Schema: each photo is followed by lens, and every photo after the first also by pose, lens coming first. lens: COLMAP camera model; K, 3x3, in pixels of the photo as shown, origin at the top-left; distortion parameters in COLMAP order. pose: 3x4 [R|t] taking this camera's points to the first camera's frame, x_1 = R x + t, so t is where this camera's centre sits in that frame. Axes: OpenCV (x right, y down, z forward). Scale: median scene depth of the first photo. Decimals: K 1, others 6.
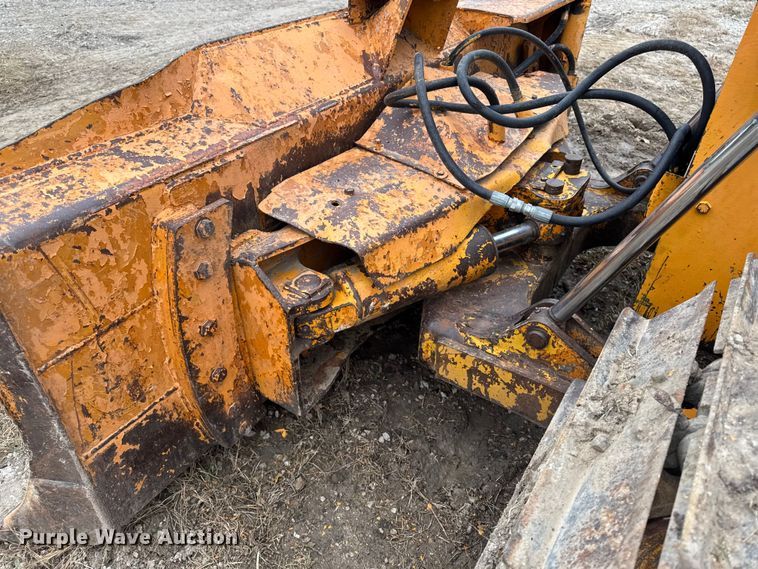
lens RADIAL K [[532.8, 0, 377.4], [0, 532.8, 288.0], [0, 0, 1]] dist [0.102299, -0.163471]
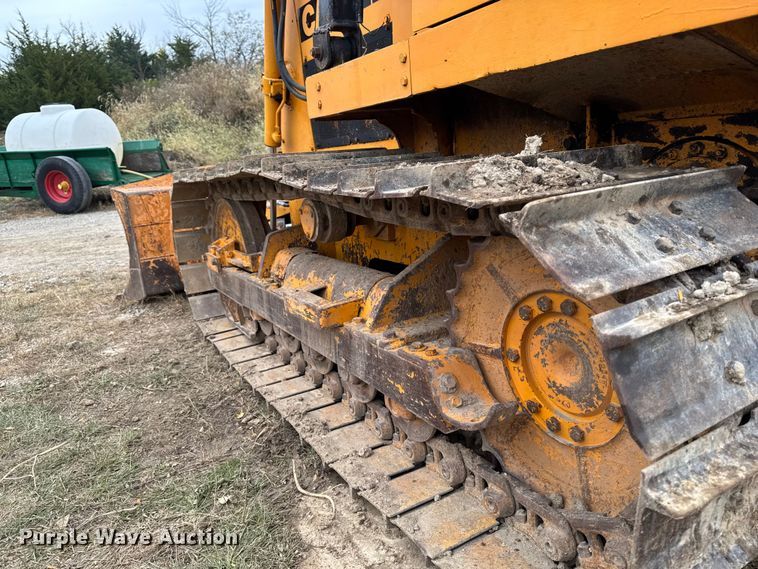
lens RADIAL K [[532.8, 0, 377.4], [0, 532.8, 288.0], [0, 0, 1]] dist [0.102299, -0.163471]
pose [[0.899119, -0.001763, -0.437701, 2.095139], [-0.170526, 0.919569, -0.353995, 1.269262], [0.403120, 0.392923, 0.826502, -1.088725]]
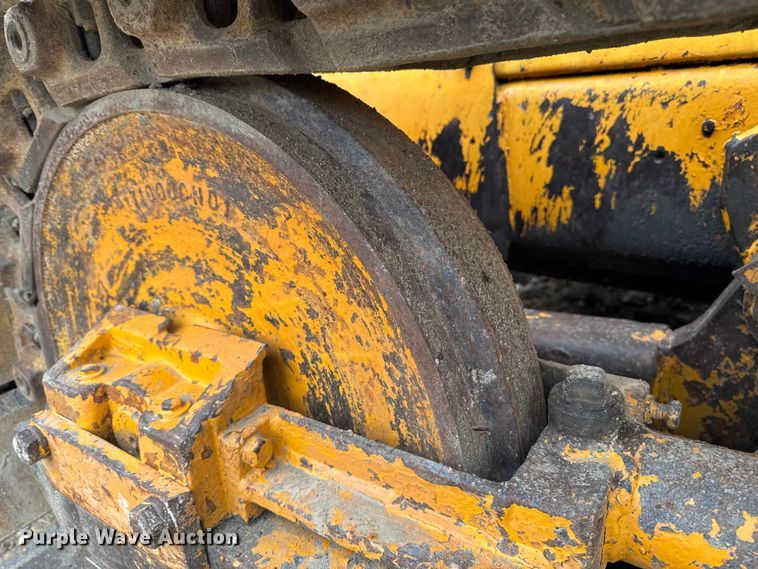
lens RADIAL K [[532.8, 0, 377.4], [0, 532.8, 288.0], [0, 0, 1]] dist [0.102299, -0.163471]
pose [[0.994762, -0.092456, -0.043589, 0.659291], [0.073681, 0.944162, -0.321138, 0.470167], [0.070846, 0.316245, 0.946029, 0.106407]]
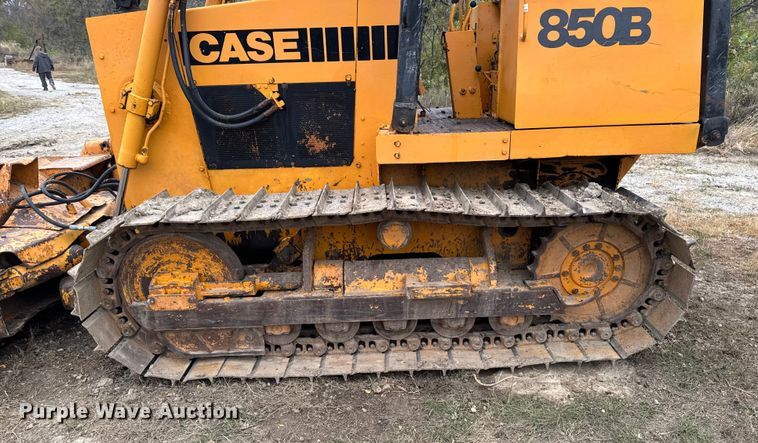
lens RADIAL K [[553.3, 0, 389.1], [0, 553.3, 296.0], [0, 0, 1]] dist [0.084267, -0.112279]
pose [[0.814837, -0.275607, 0.509982, -0.001770], [0.397819, 0.905751, -0.146136, 1.124485], [-0.421640, 0.321958, 0.847681, -1.801842]]
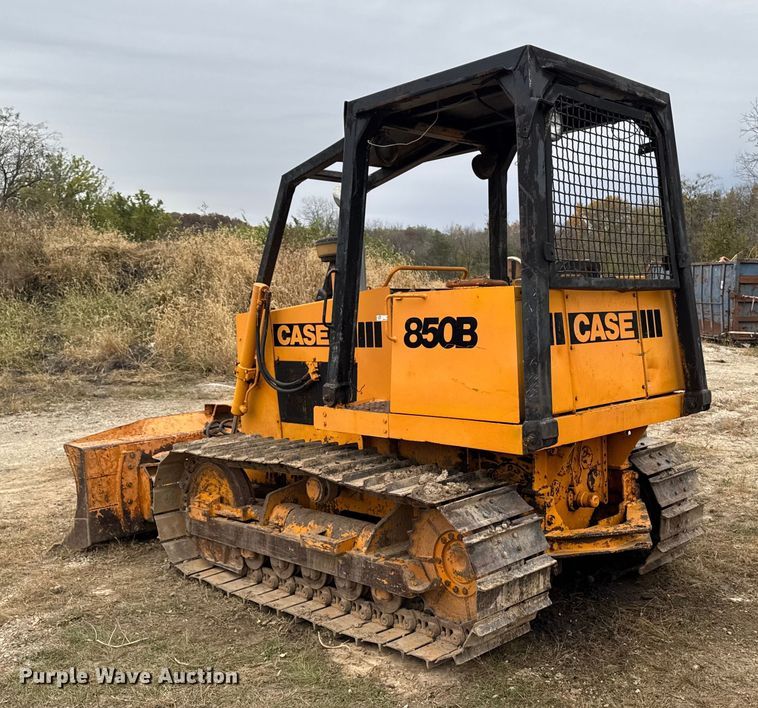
lens RADIAL K [[802.5, 0, 435.6], [0, 802.5, 364.8], [0, 0, 1]] dist [0.152120, -0.302856]
pose [[0.984768, -0.056699, -0.164367, 2.477454], [-0.044605, 0.831315, -0.554008, 2.186150], [0.168053, 0.552901, 0.816124, -3.336008]]
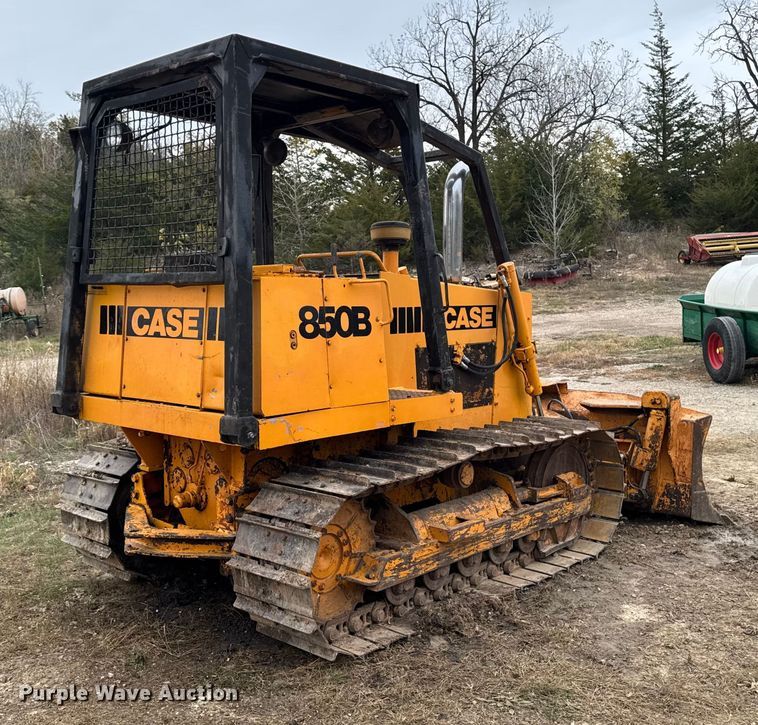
lens RADIAL K [[856.2, 0, 358.1], [0, 856.2, 346.3], [0, 0, 1]] dist [0.184703, -0.406364]
pose [[-0.148400, 0.022270, -0.988677, 6.124495], [-0.600672, 0.792167, 0.108004, -0.745841], [0.785602, 0.609898, -0.104180, 0.659558]]
